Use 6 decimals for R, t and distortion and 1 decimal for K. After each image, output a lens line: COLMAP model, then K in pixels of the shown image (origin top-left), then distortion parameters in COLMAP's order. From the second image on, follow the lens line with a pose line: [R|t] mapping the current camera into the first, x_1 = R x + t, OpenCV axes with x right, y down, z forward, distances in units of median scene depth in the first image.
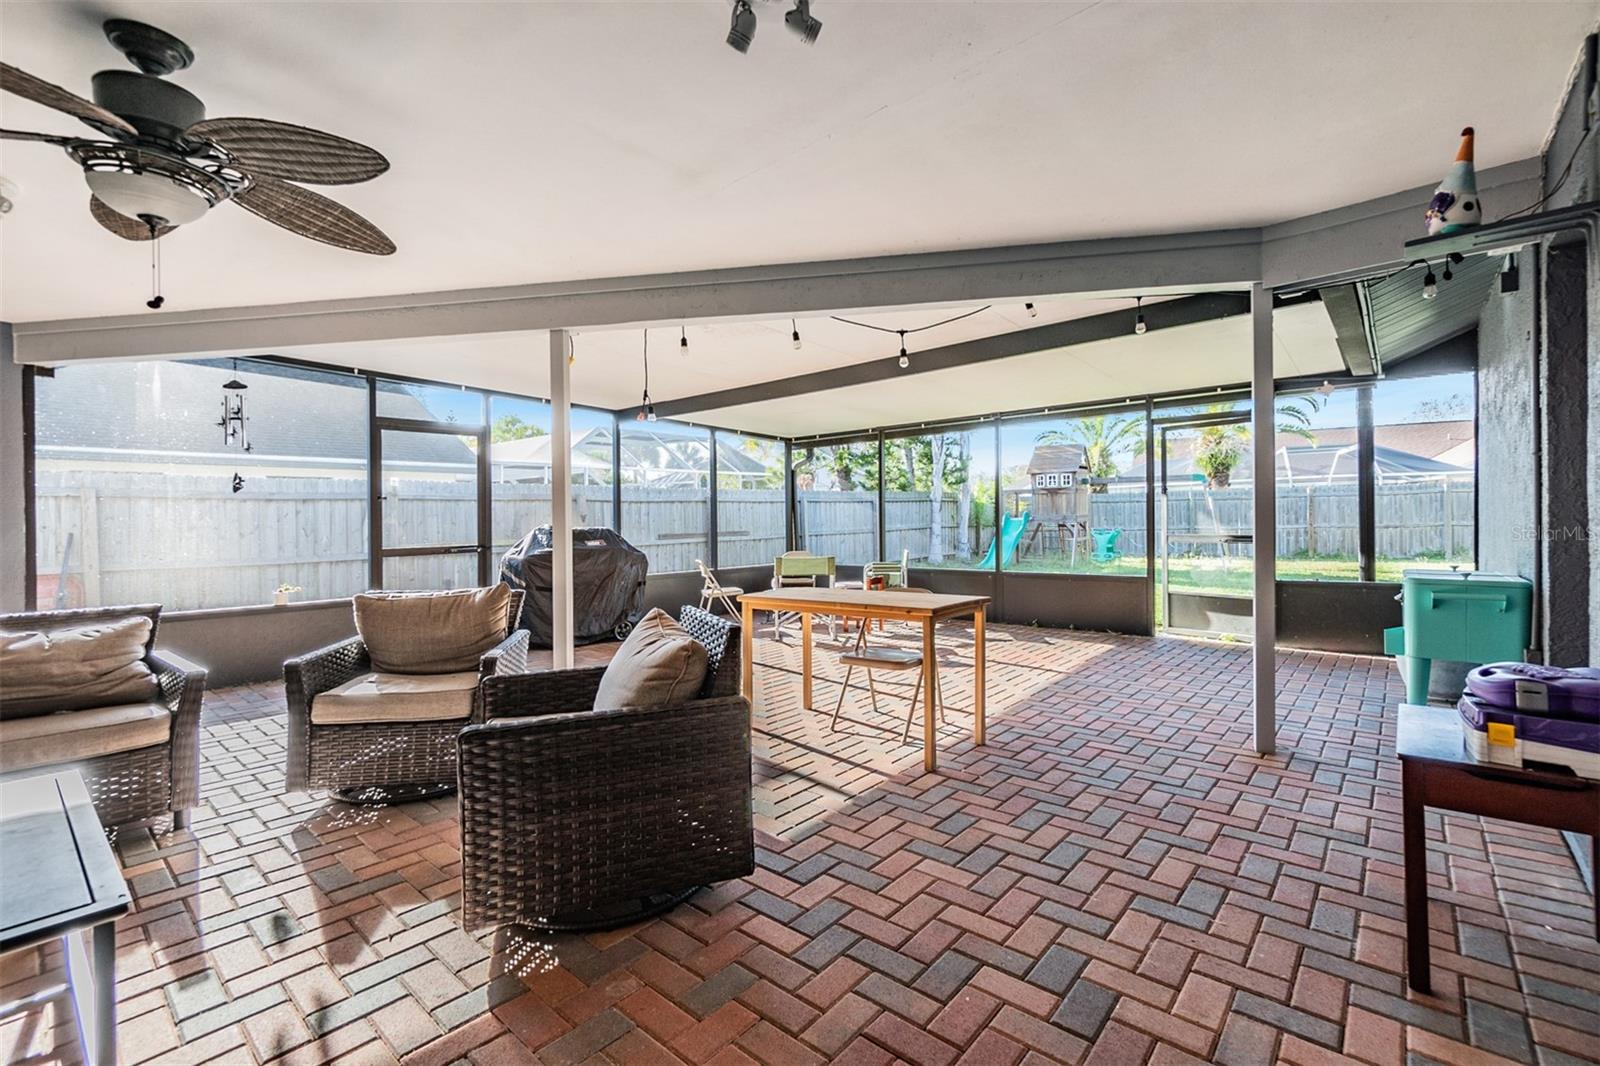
lens RADIAL K [[699.3, 0, 789.5], [0, 699.3, 512.2], [0, 0, 1]] dist [-0.002649, 0.000025]
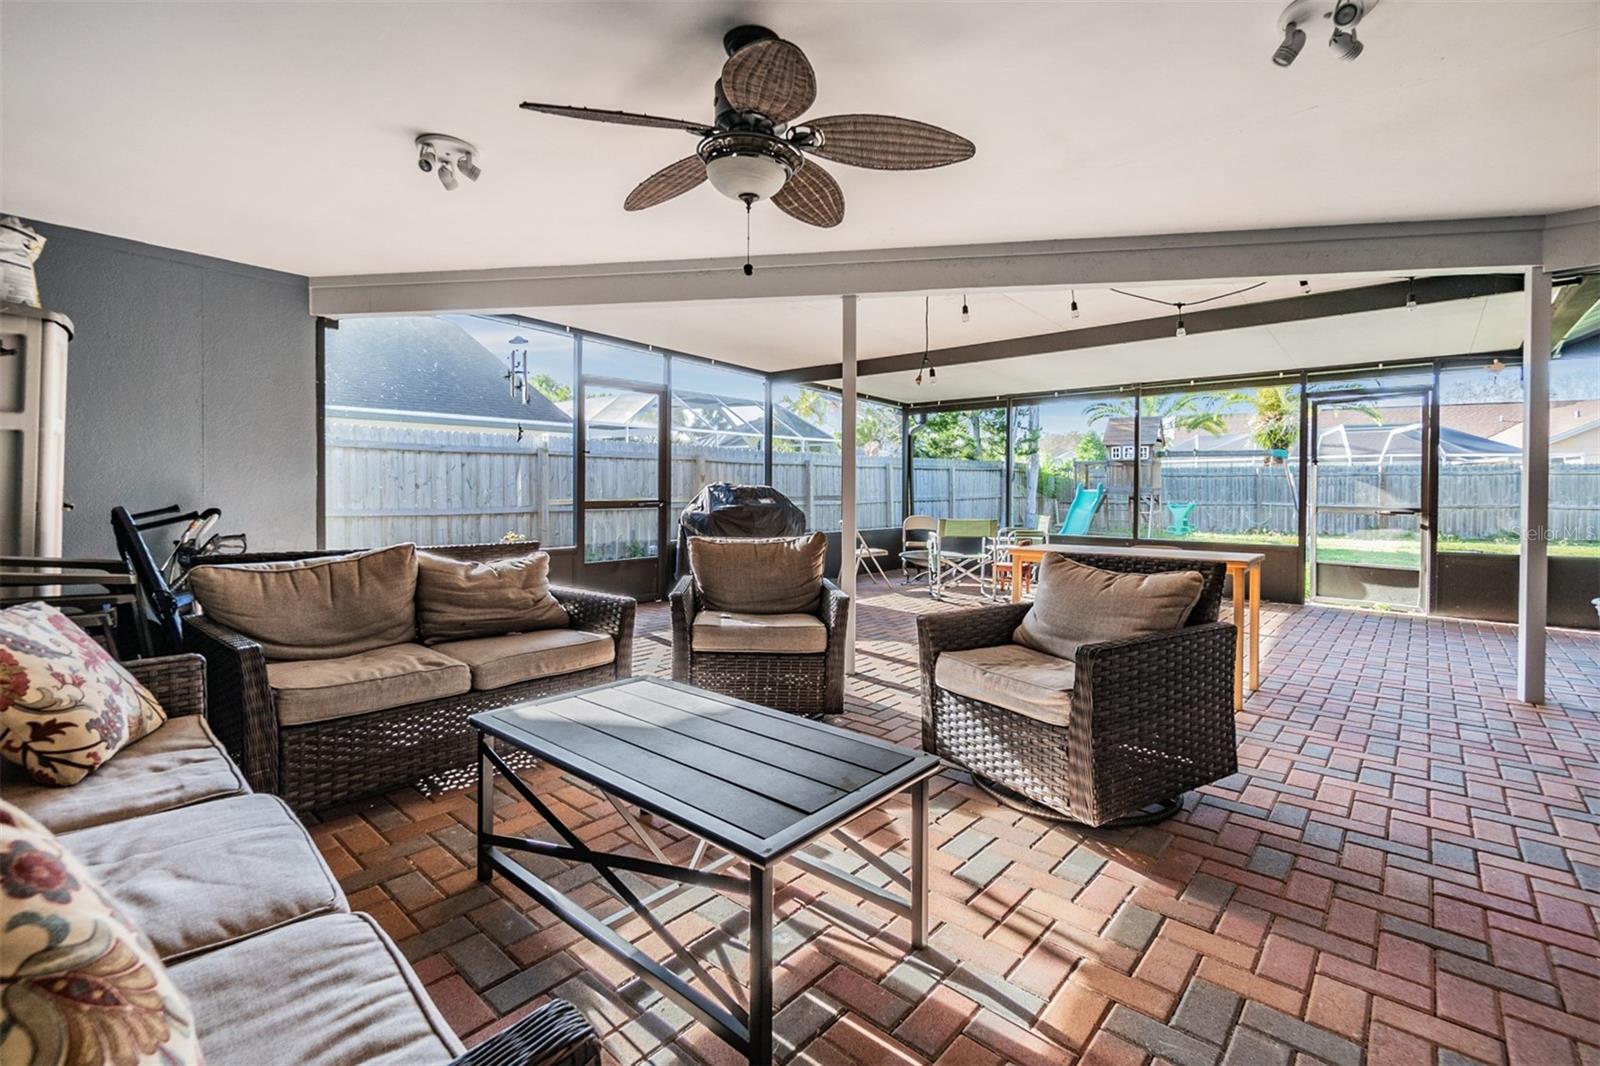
lens RADIAL K [[714.3, 0, 788.5], [0, 714.3, 496.7], [0, 0, 1]] dist [-0.001537, 0.000367]
pose [[0.999705, 0.023682, -0.005394, -0.234171], [-0.023553, 0.999462, 0.022821, 0.012445], [0.005931, -0.022687, 0.999725, -0.053153]]
